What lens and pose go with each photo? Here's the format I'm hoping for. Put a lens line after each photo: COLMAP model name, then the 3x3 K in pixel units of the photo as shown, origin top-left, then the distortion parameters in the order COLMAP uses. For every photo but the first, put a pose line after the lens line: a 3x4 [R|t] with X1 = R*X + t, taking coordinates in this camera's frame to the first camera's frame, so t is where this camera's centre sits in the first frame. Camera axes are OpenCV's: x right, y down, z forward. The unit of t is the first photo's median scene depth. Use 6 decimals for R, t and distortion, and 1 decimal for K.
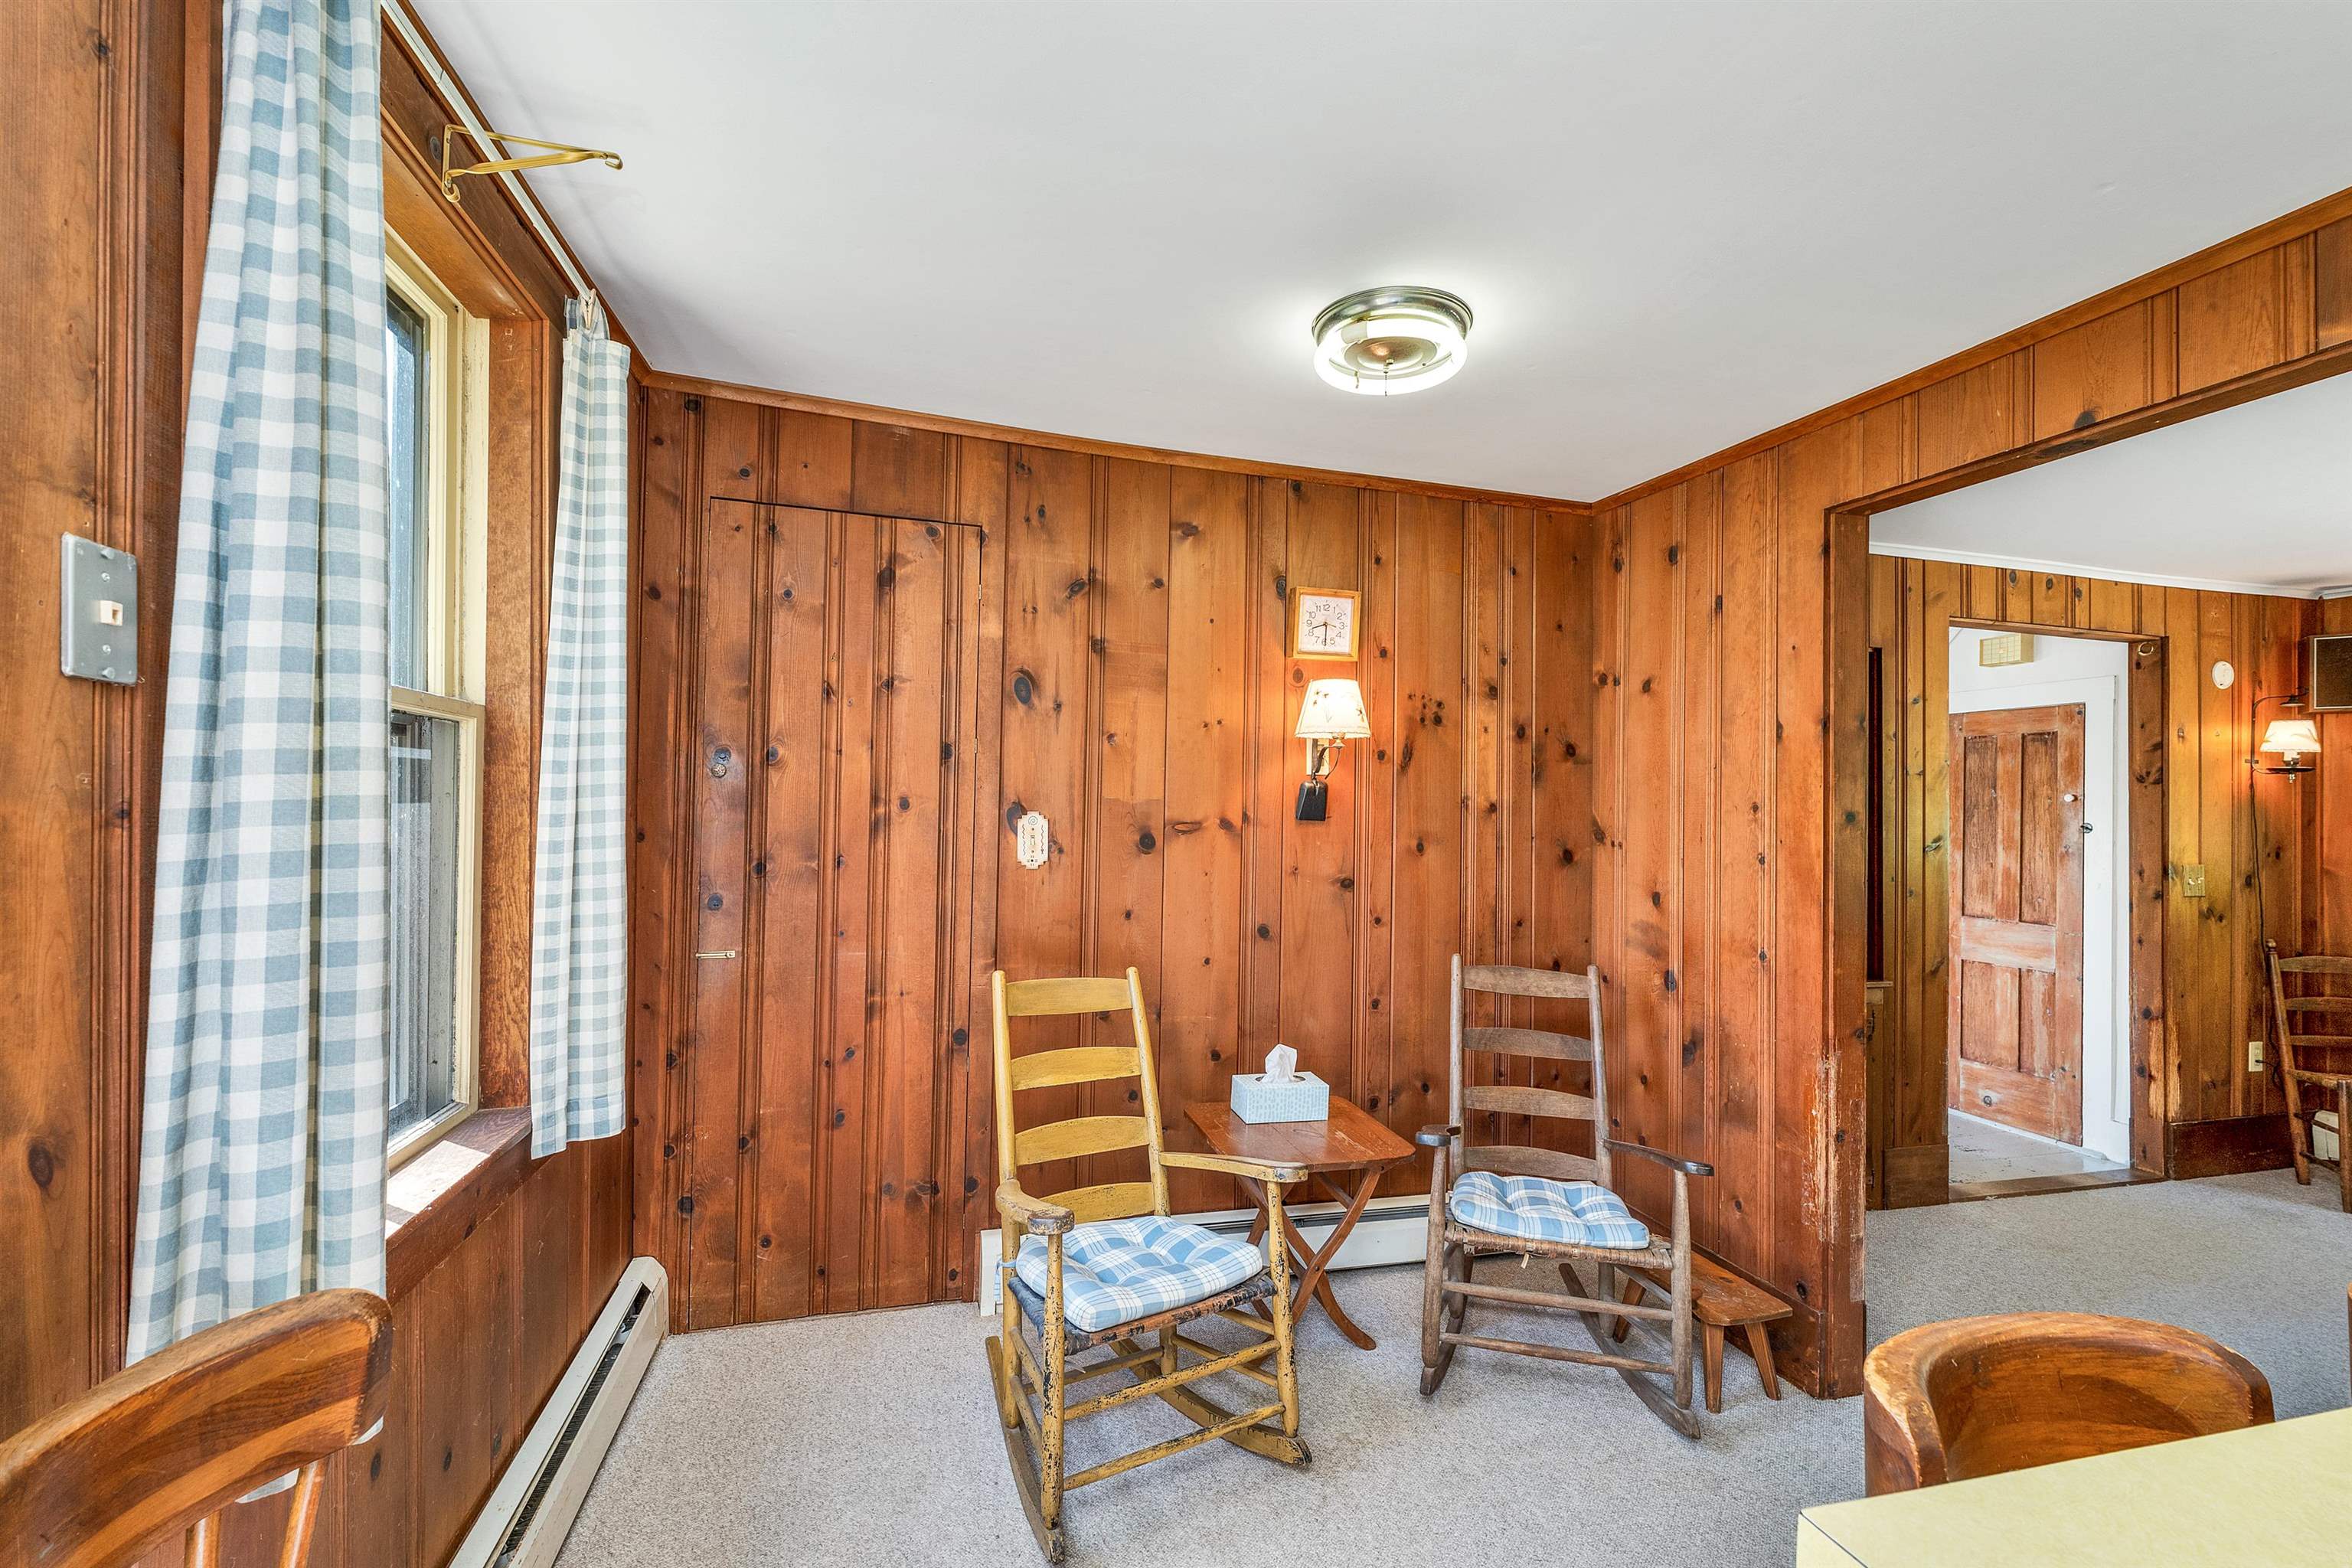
lens RADIAL K [[987.6, 0, 1184.5], [0, 987.6, 794.7], [0, 0, 1]] dist [0.004406, -0.001067]
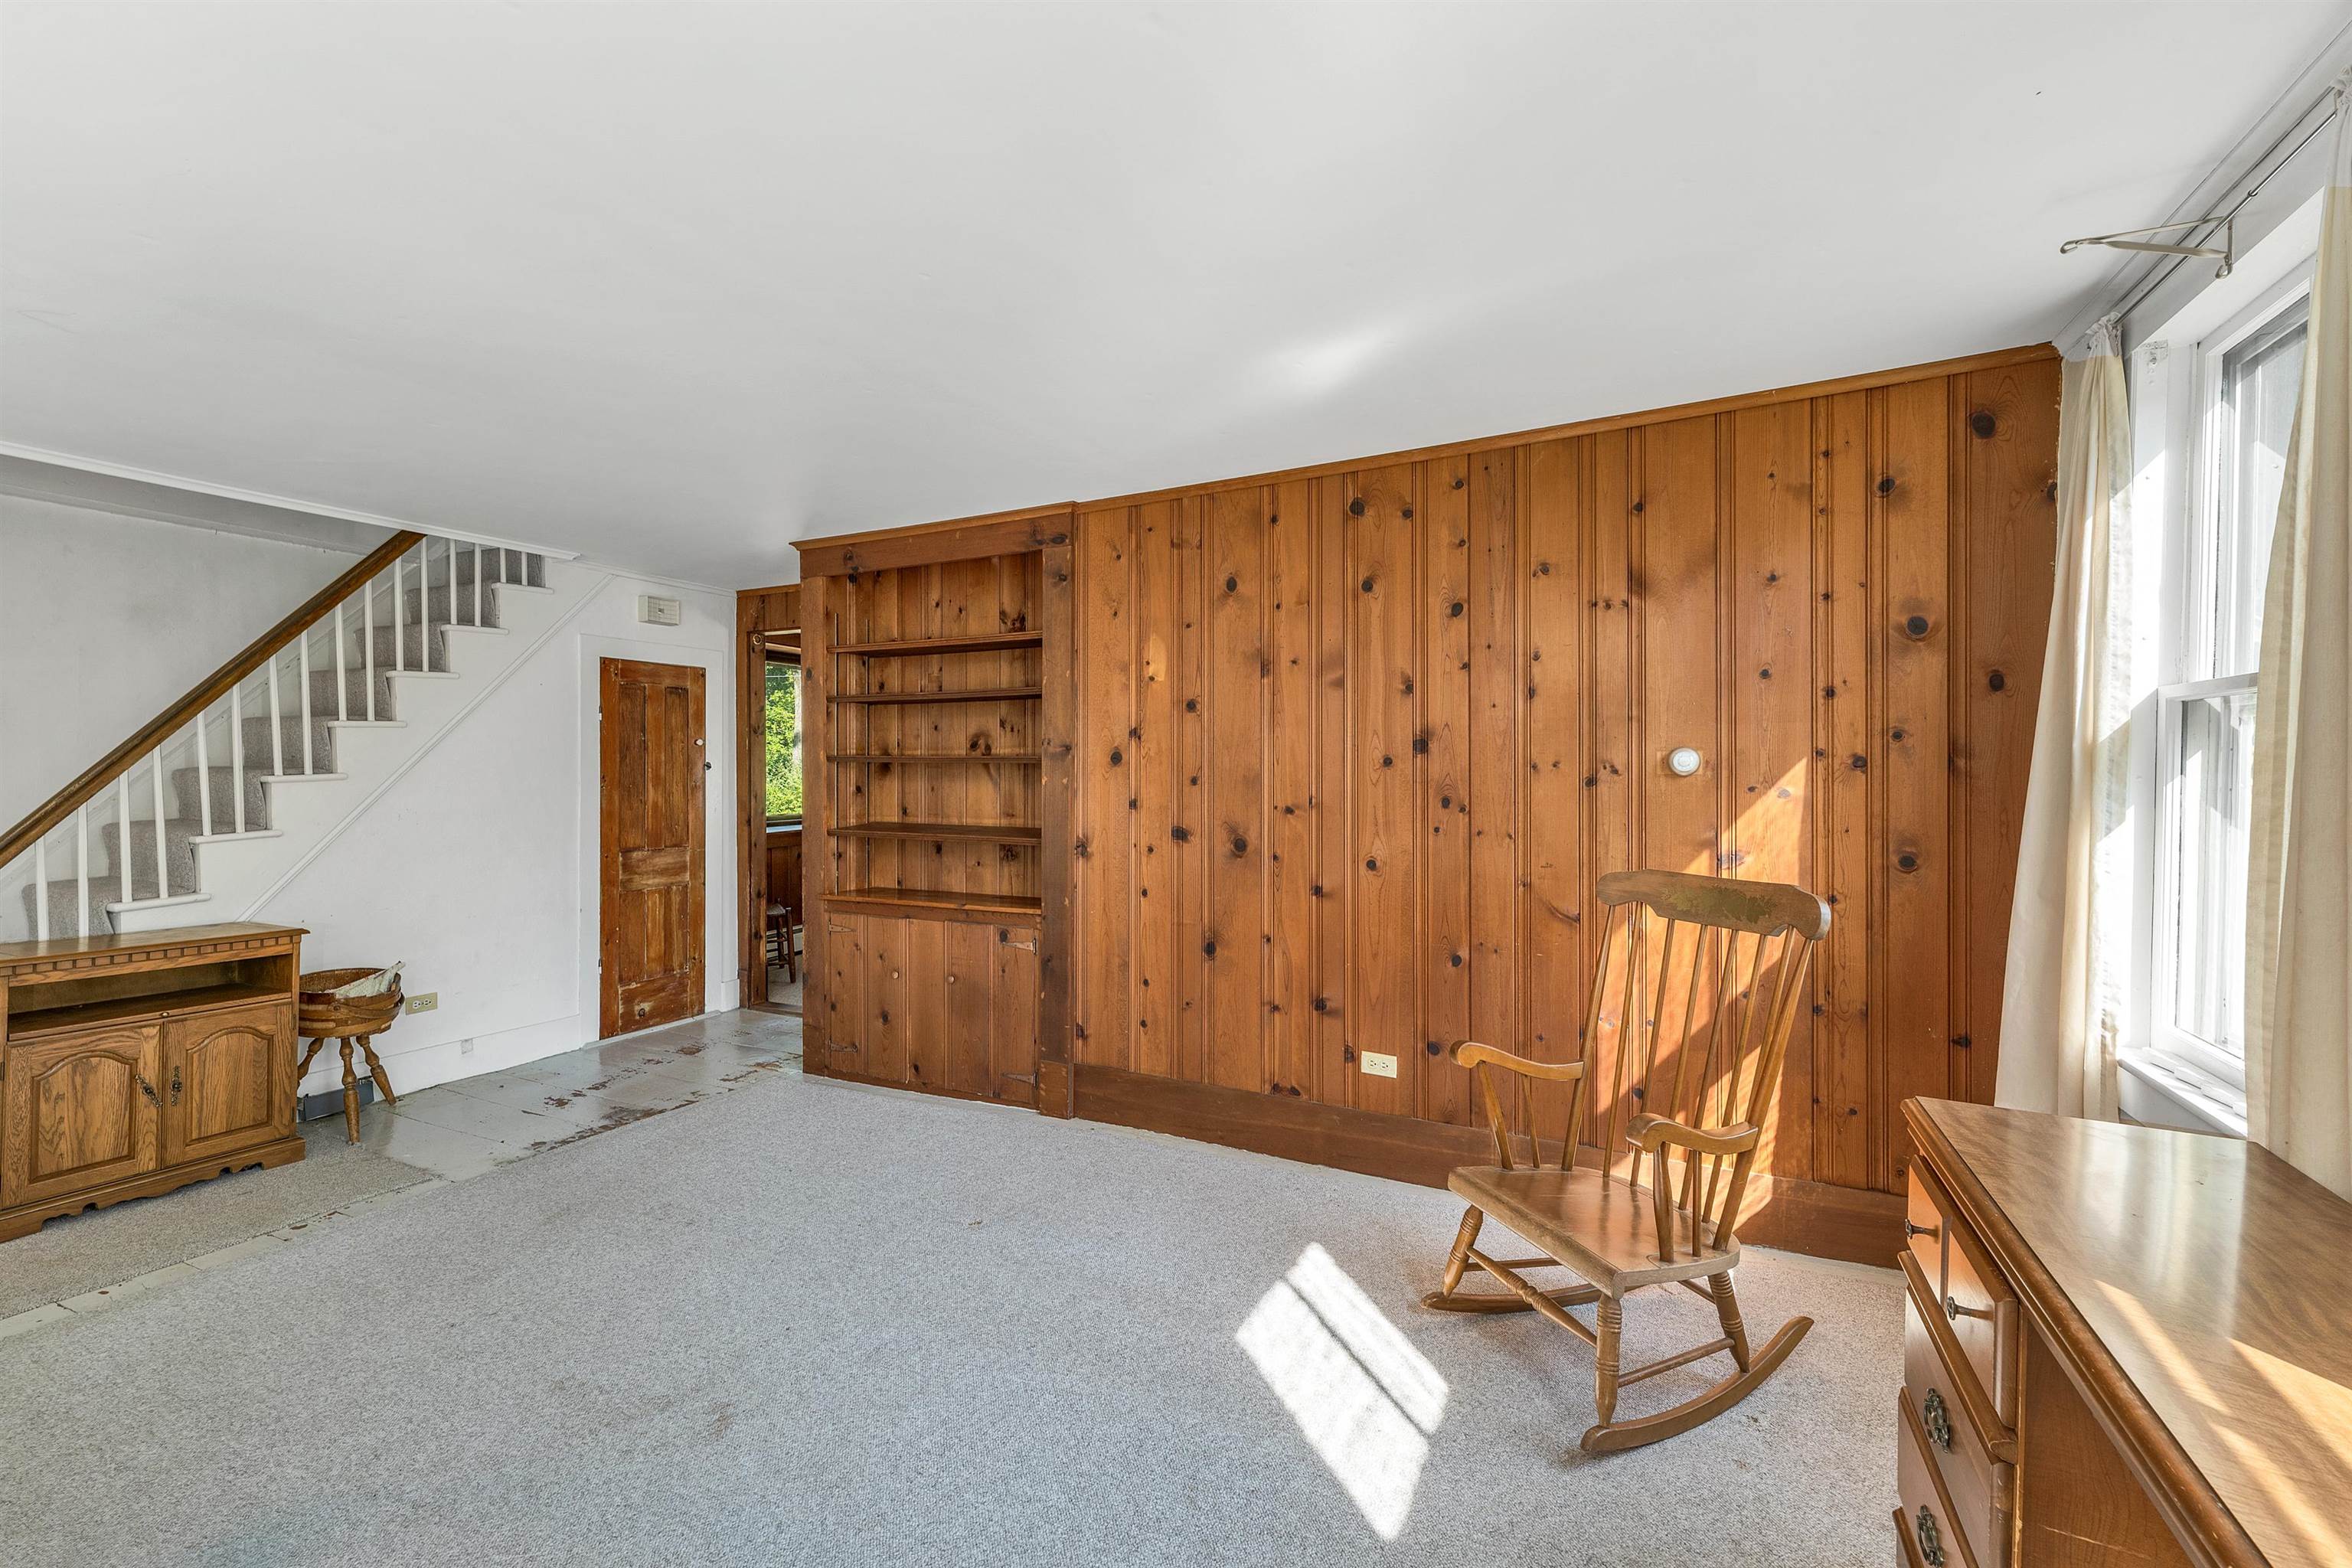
lens RADIAL K [[987.6, 0, 1195.9], [0, 987.6, 769.4], [0, 0, 1]] dist [0.004406, -0.001067]
pose [[-0.754892, -0.021446, 0.655499, -0.637150], [-0.023297, 0.999711, 0.005877, 0.023935], [-0.655436, -0.010834, -0.755173, 2.399592]]
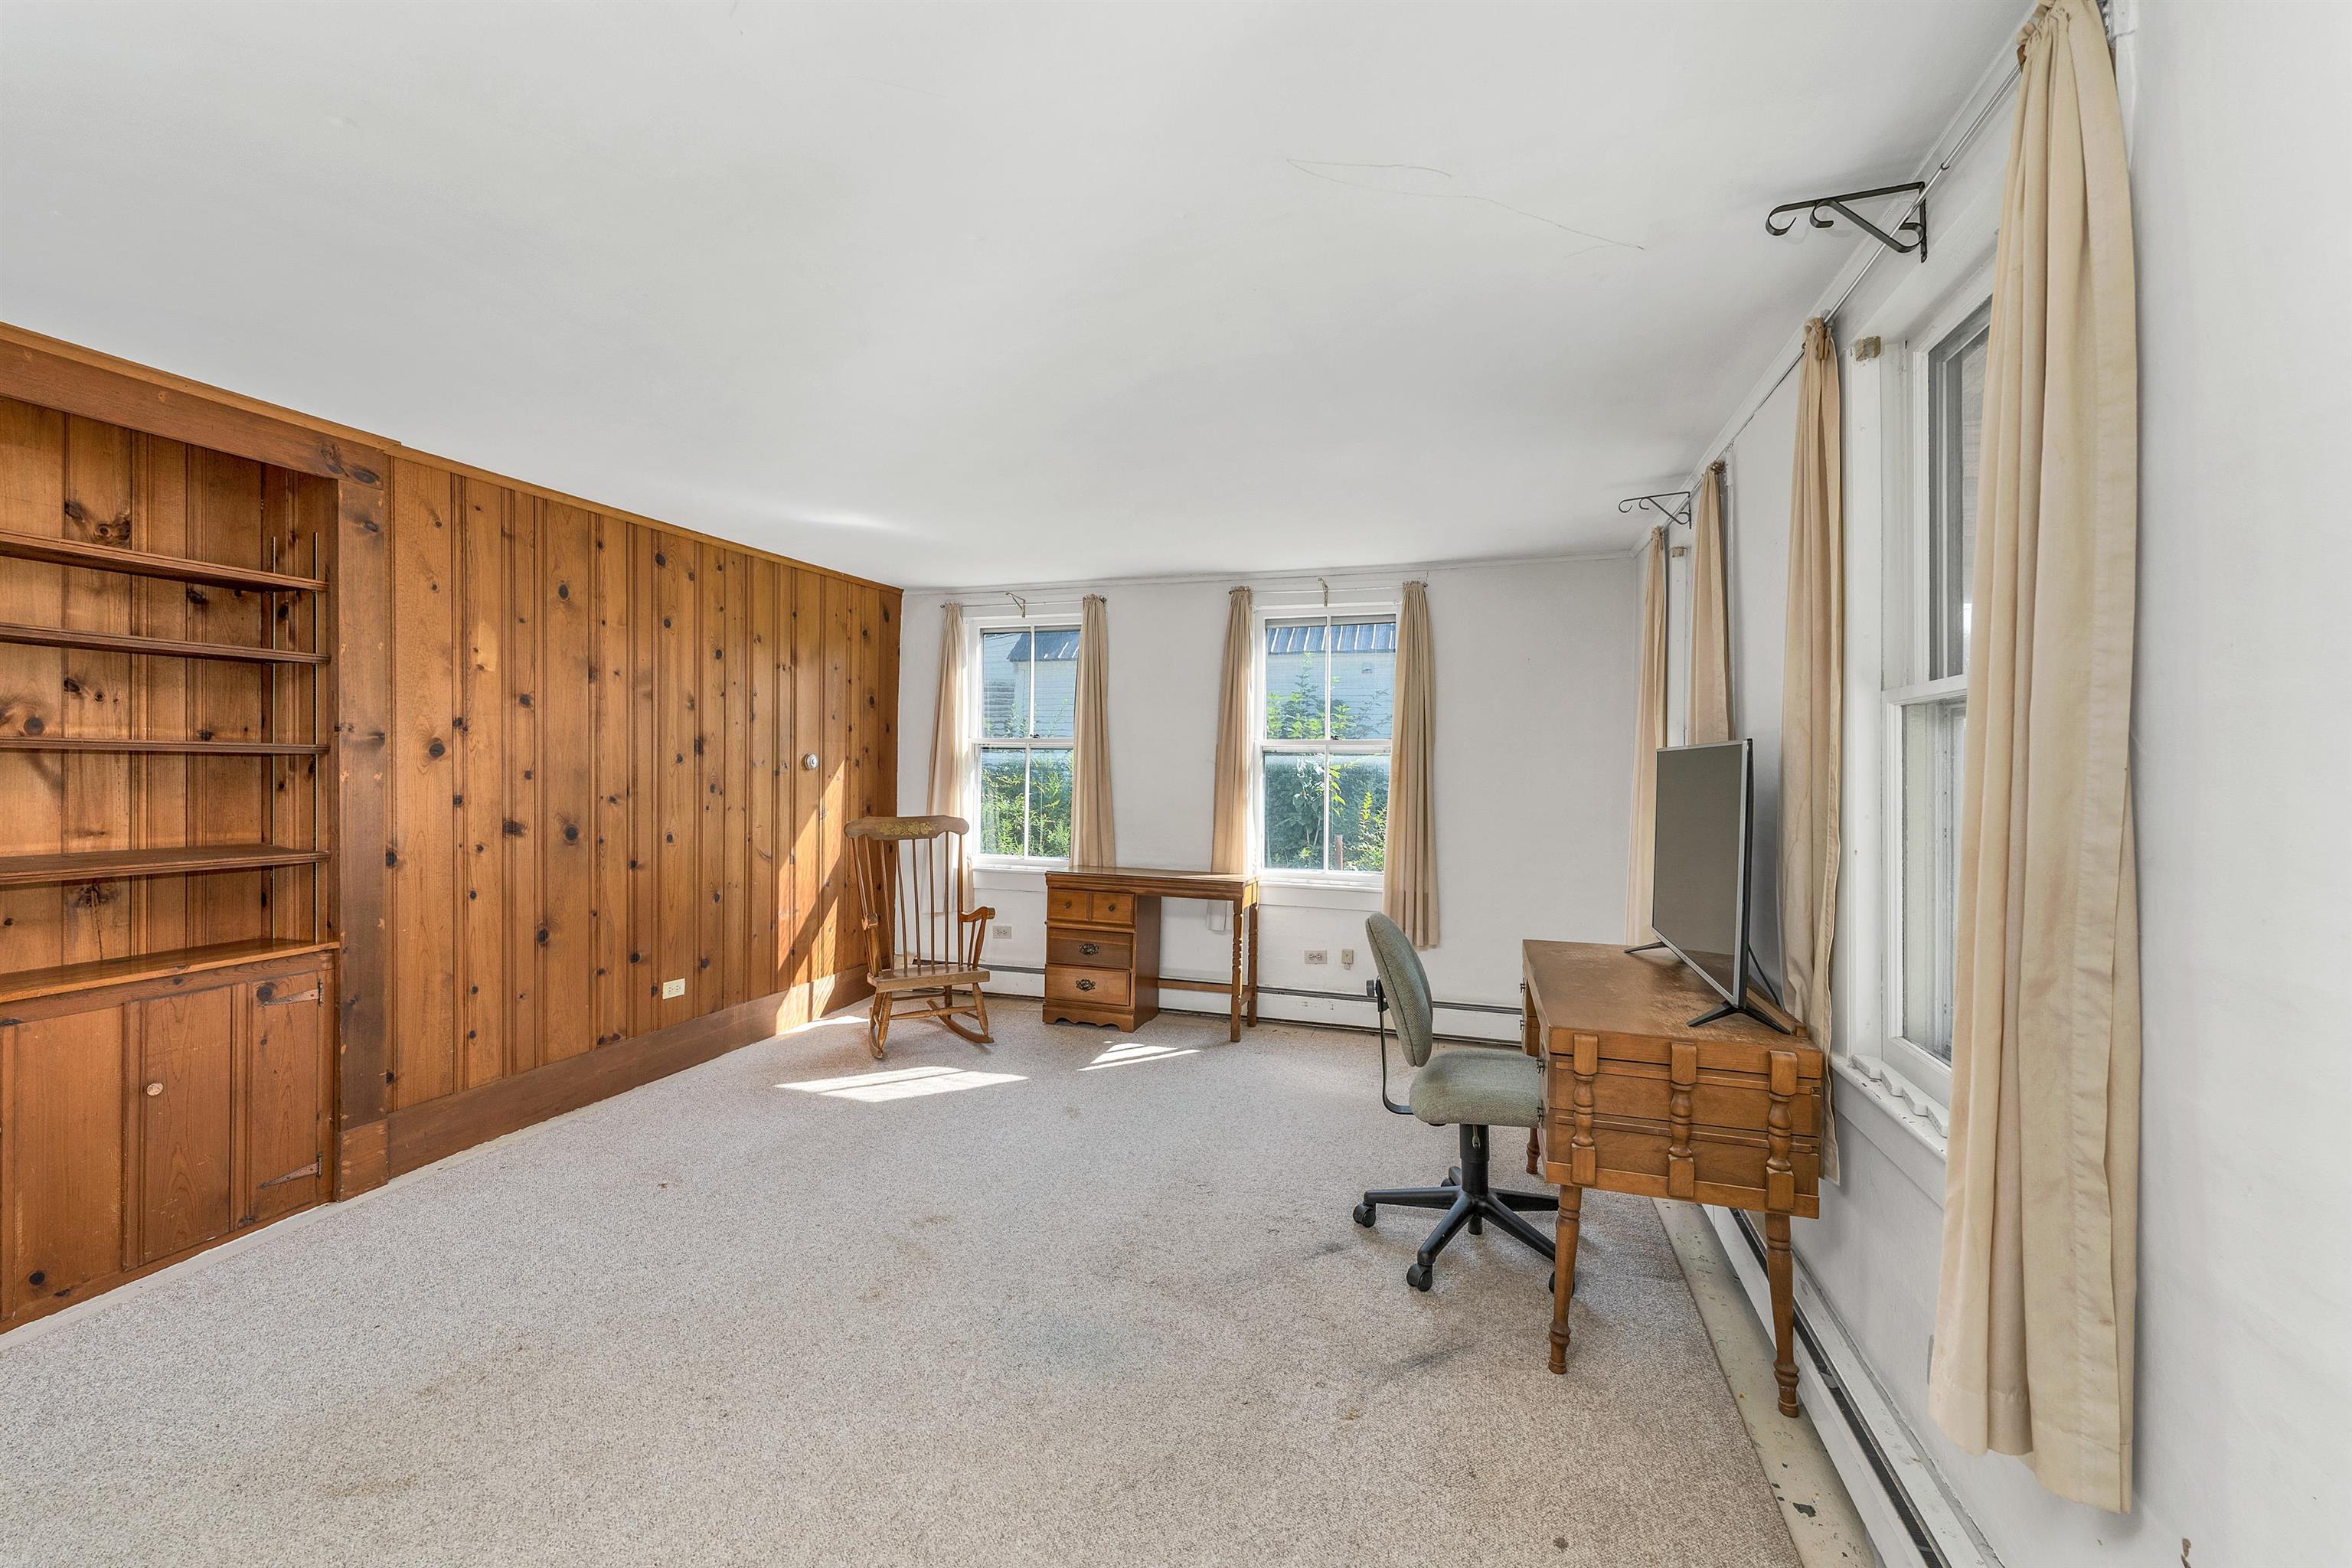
lens RADIAL K [[987.6, 0, 1166.8], [0, 987.6, 769.8], [0, 0, 1]] dist [0.004406, -0.001067]
pose [[-0.529552, -0.025337, -0.847899, 0.877565], [-0.012909, 0.999679, -0.021810, 0.057271], [0.848179, -0.000603, -0.529709, 2.842614]]
